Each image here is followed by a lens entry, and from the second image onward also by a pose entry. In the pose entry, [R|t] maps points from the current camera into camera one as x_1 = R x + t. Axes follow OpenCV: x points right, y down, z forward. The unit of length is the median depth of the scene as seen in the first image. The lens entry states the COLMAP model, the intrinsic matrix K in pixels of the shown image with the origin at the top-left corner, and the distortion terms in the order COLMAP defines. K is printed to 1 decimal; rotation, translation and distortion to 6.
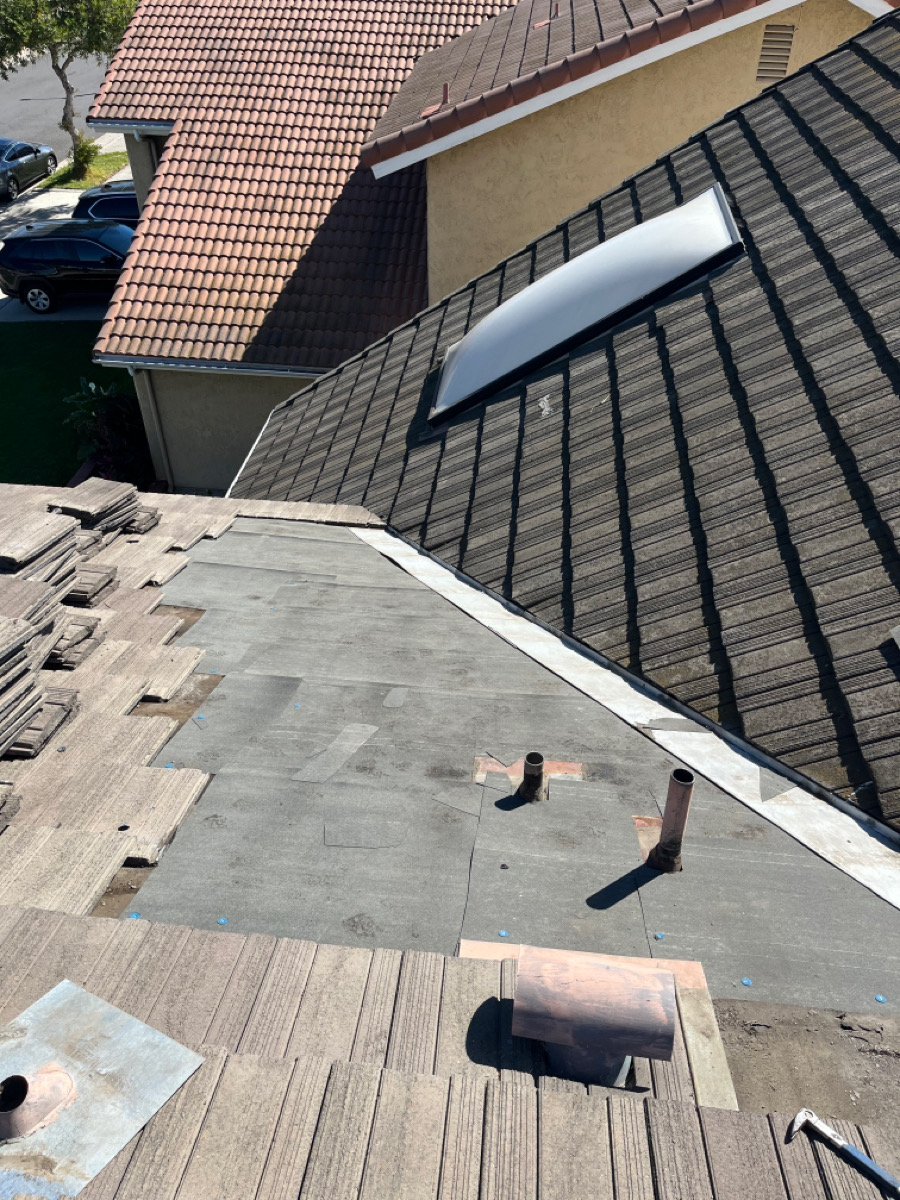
lens RADIAL K [[952.5, 0, 450.0], [0, 952.5, 600.0], [0, 0, 1]] dist [0.075385, -0.107118]
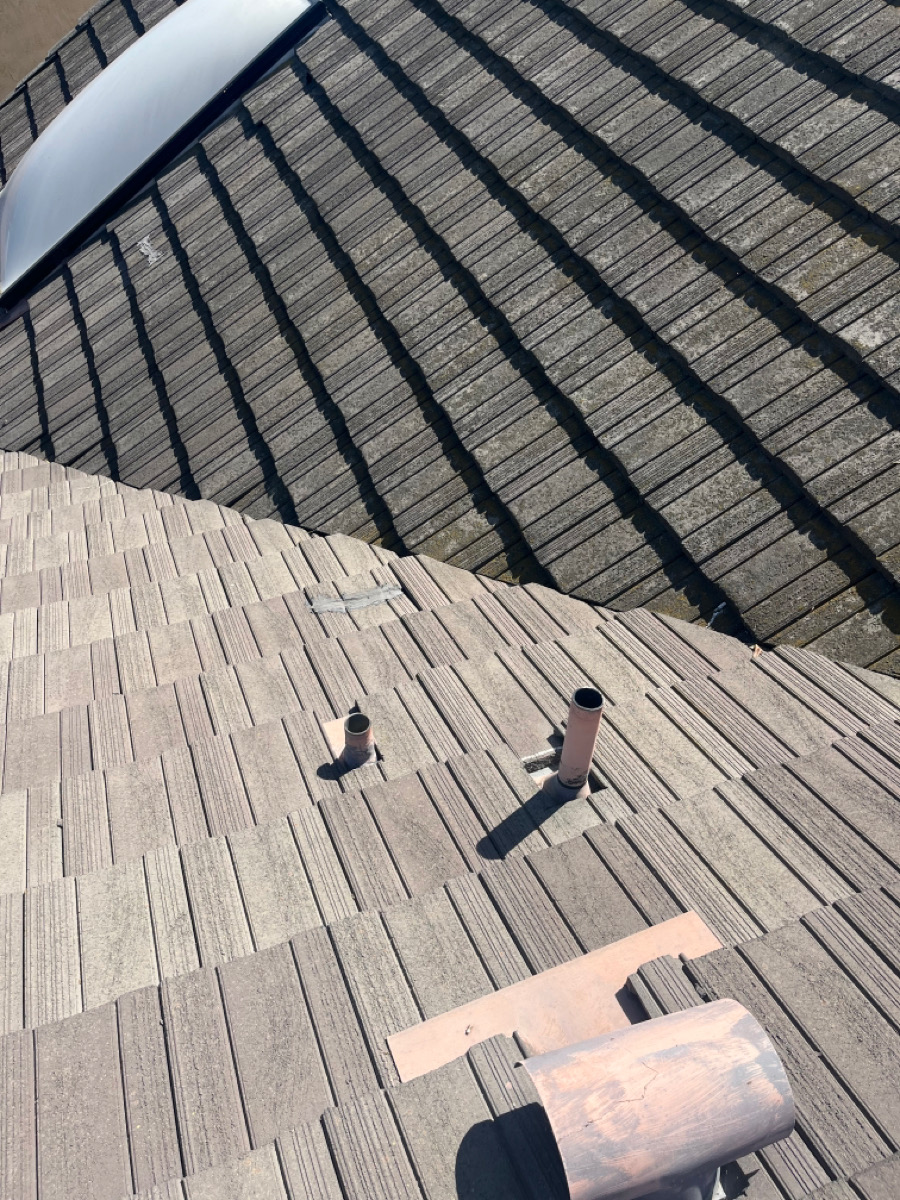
lens RADIAL K [[952.5, 0, 450.0], [0, 952.5, 600.0], [0, 0, 1]] dist [0.075385, -0.107118]
pose [[0.893401, -0.315470, 0.319865, -0.031371], [0.263298, 0.944558, 0.196174, -0.027878], [-0.364018, -0.091042, 0.926932, 0.193162]]
